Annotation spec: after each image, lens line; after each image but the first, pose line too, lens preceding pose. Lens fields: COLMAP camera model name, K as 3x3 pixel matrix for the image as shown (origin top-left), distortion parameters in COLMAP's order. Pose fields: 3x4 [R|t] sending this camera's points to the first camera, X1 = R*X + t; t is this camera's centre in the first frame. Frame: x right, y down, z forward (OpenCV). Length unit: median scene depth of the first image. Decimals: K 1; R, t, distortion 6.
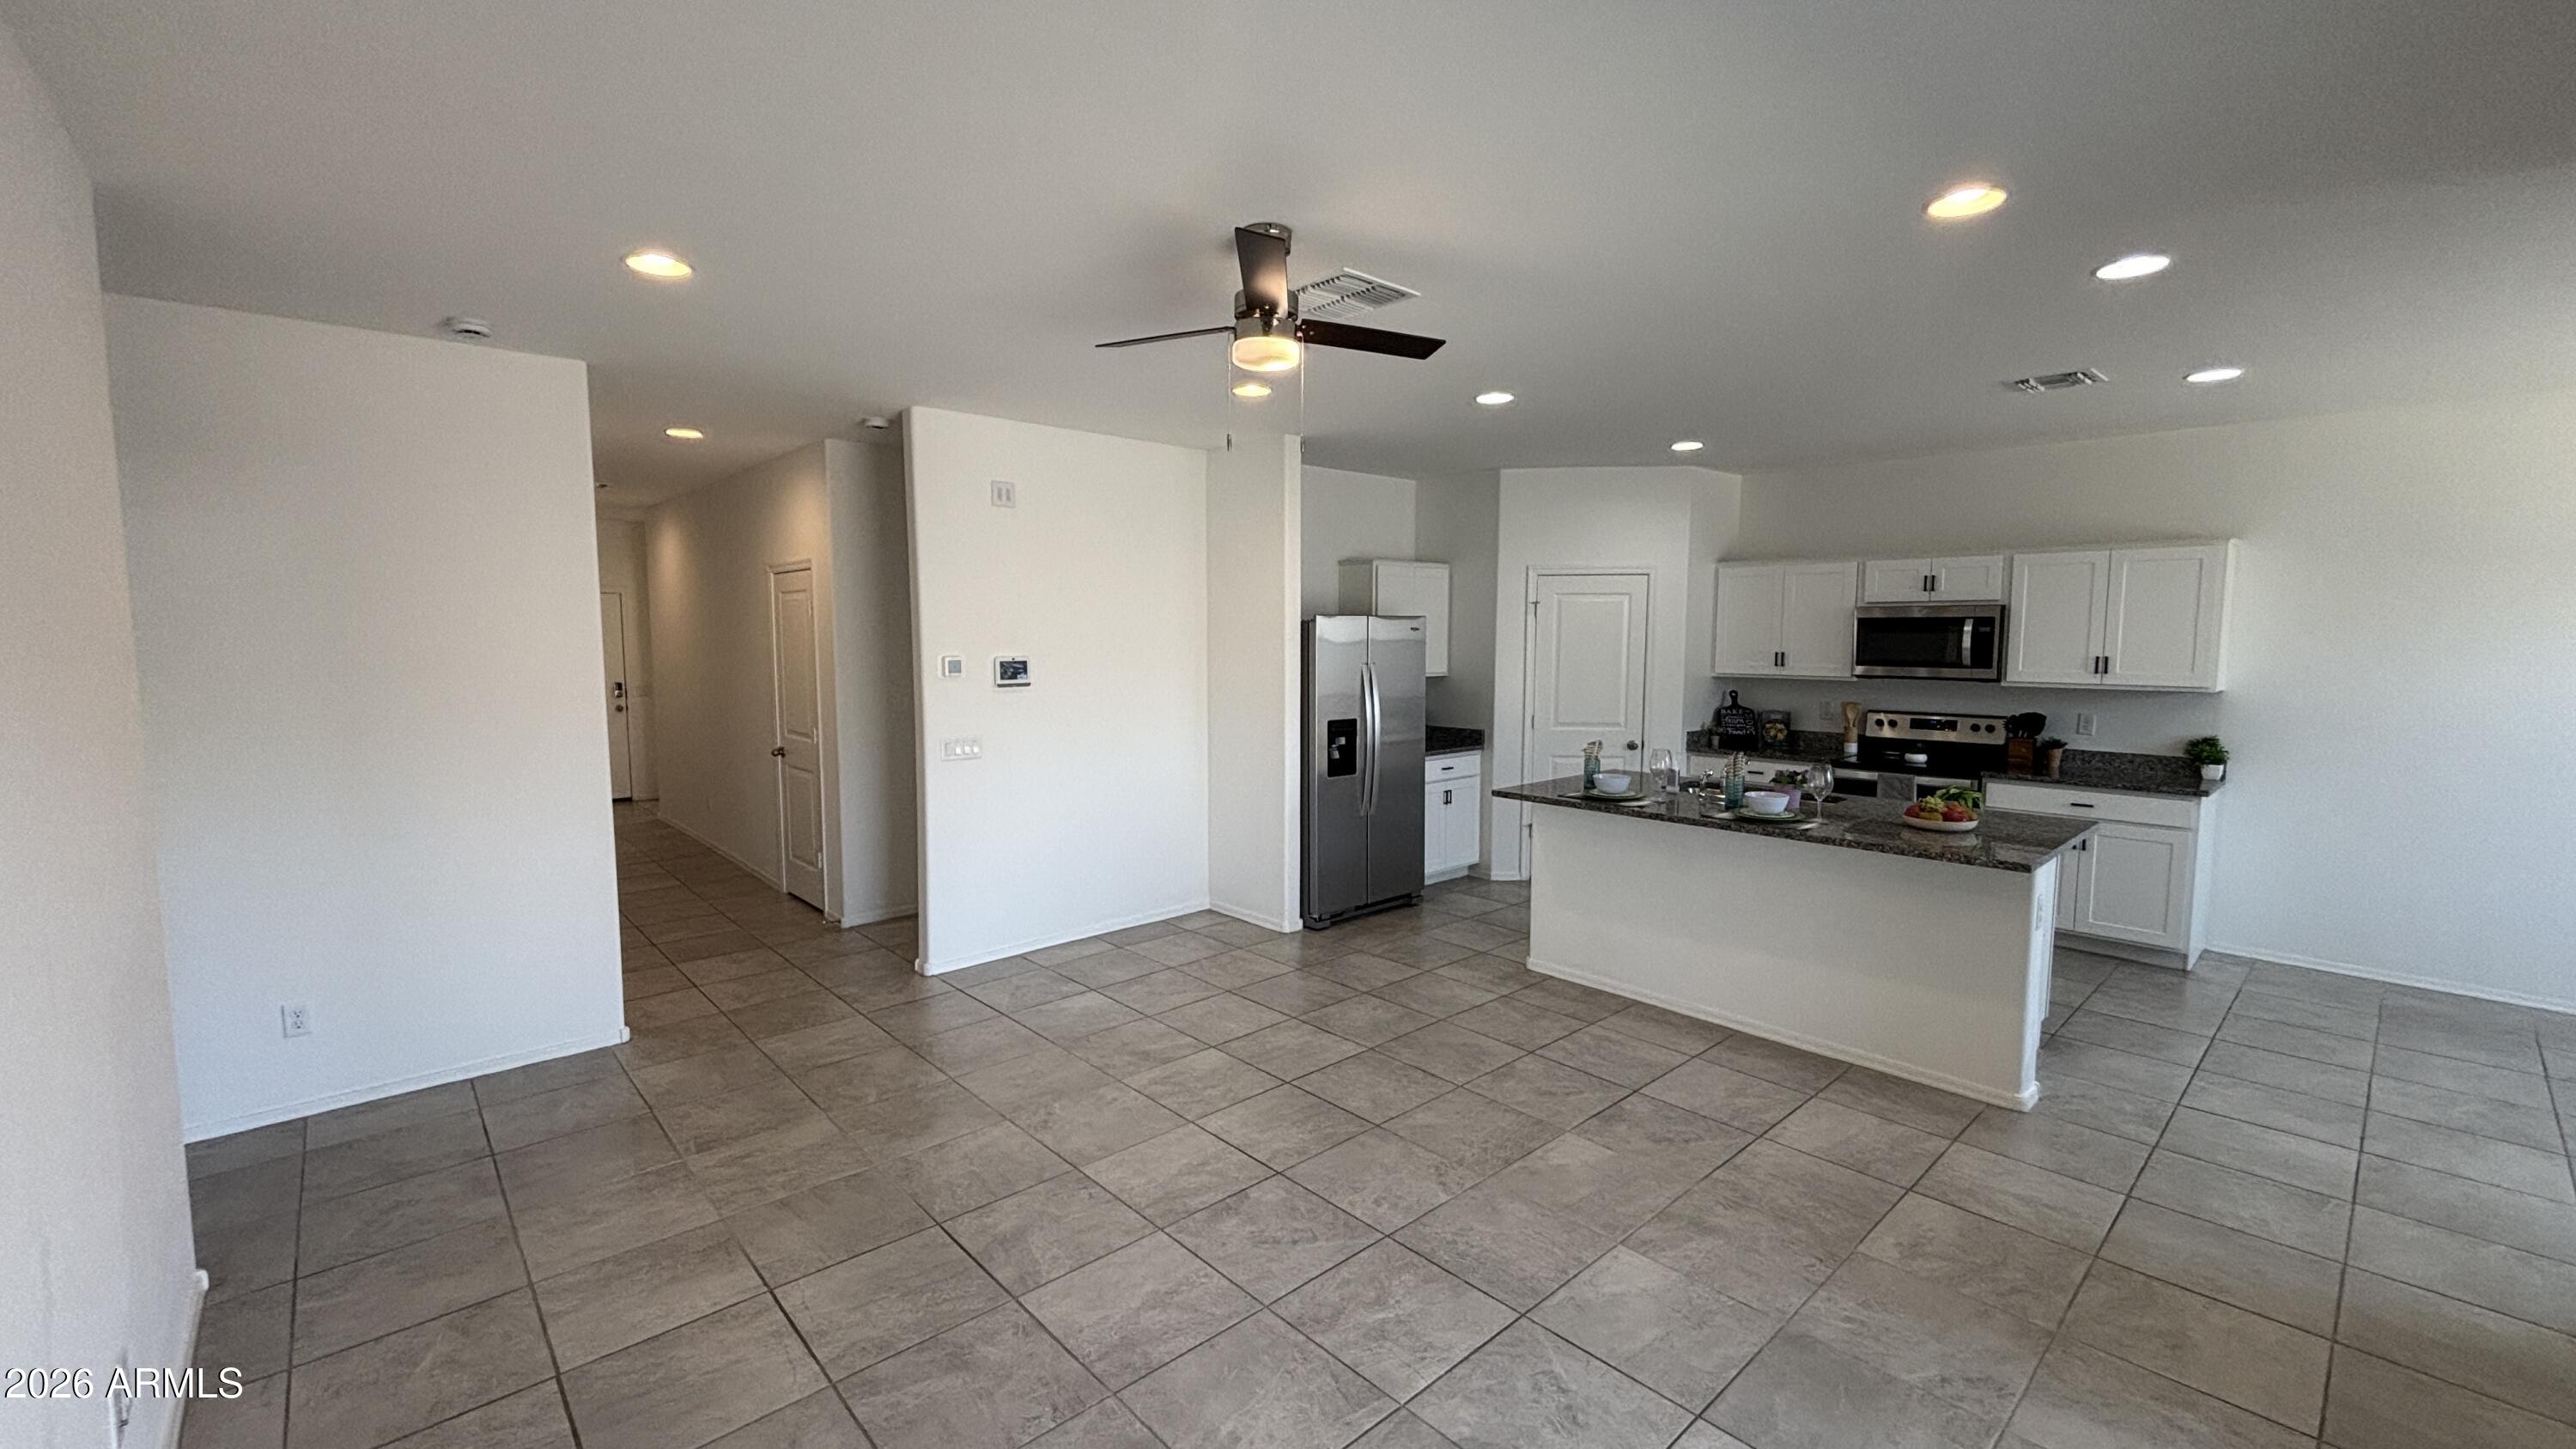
lens RADIAL K [[1033.6, 0, 1282.5], [0, 1033.6, 732.2], [0, 0, 1]] dist [-0.000593, -0.000137]
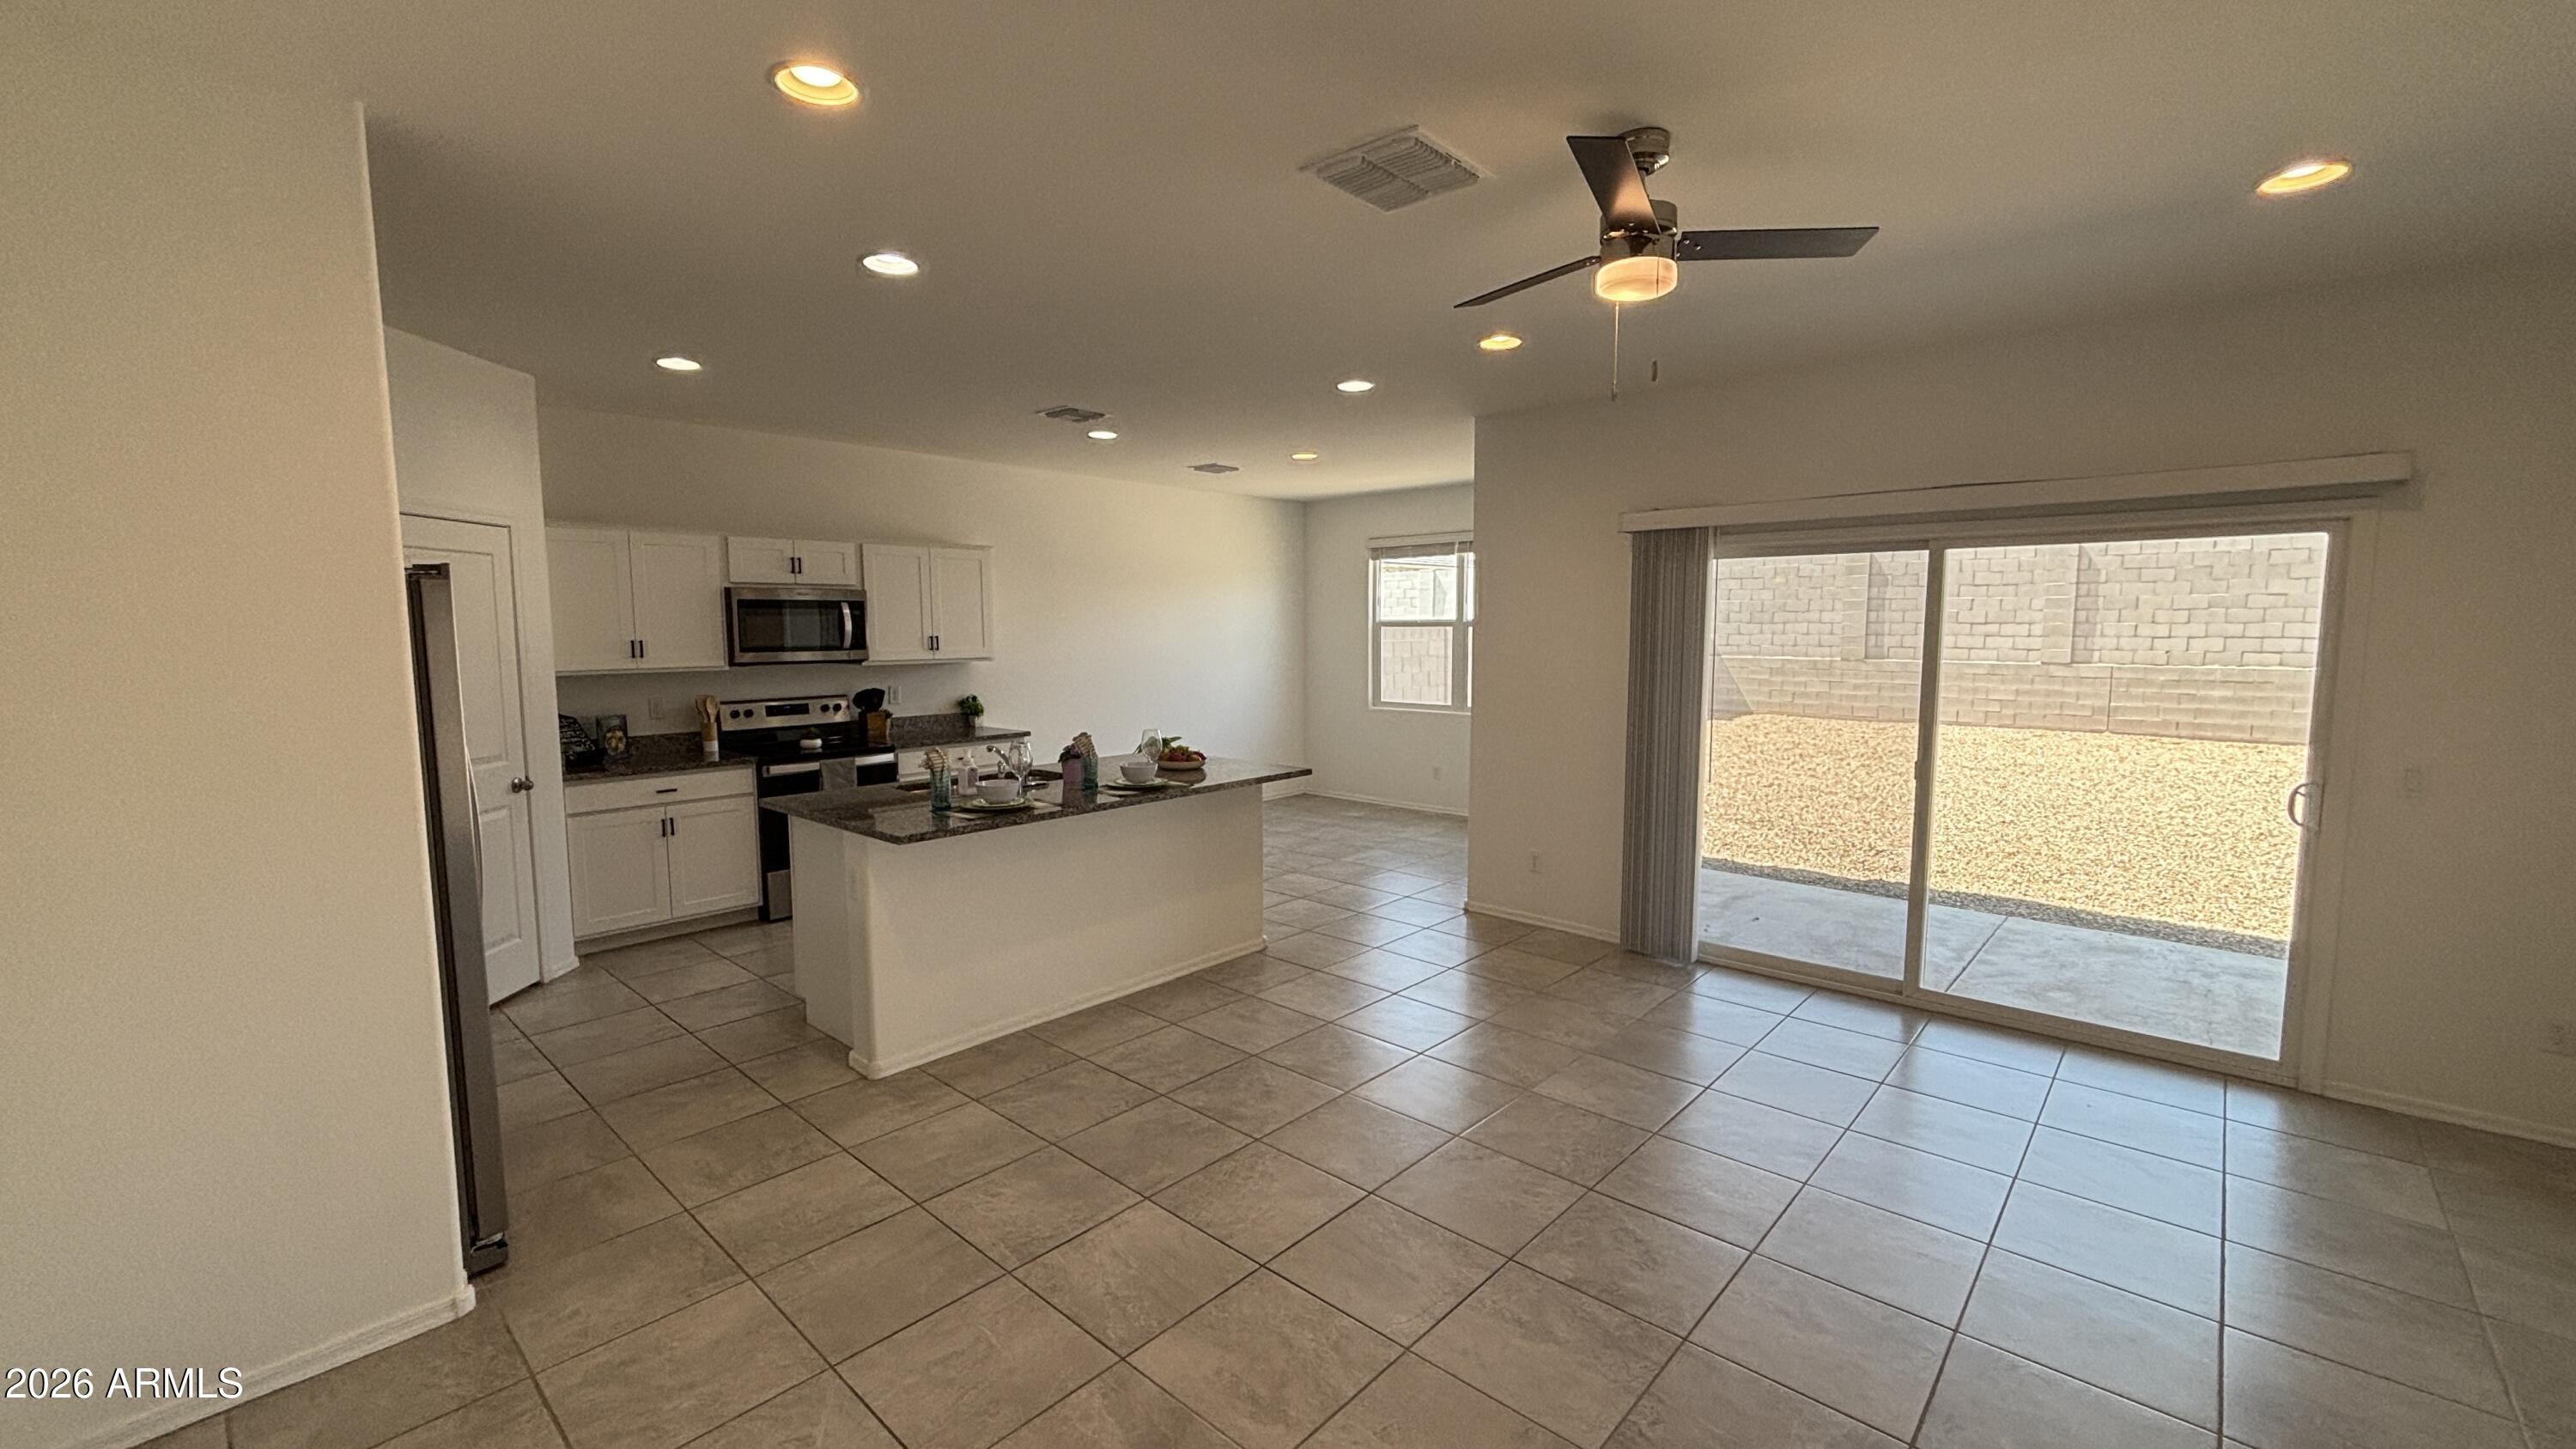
lens RADIAL K [[1033.6, 0, 1282.5], [0, 1033.6, 732.2], [0, 0, 1]] dist [-0.000593, -0.000137]
pose [[-0.099821, -0.103905, 0.989565, -0.422062], [0.099951, 0.988455, 0.113871, -0.055471], [-0.989972, 0.110275, -0.088283, 0.673531]]
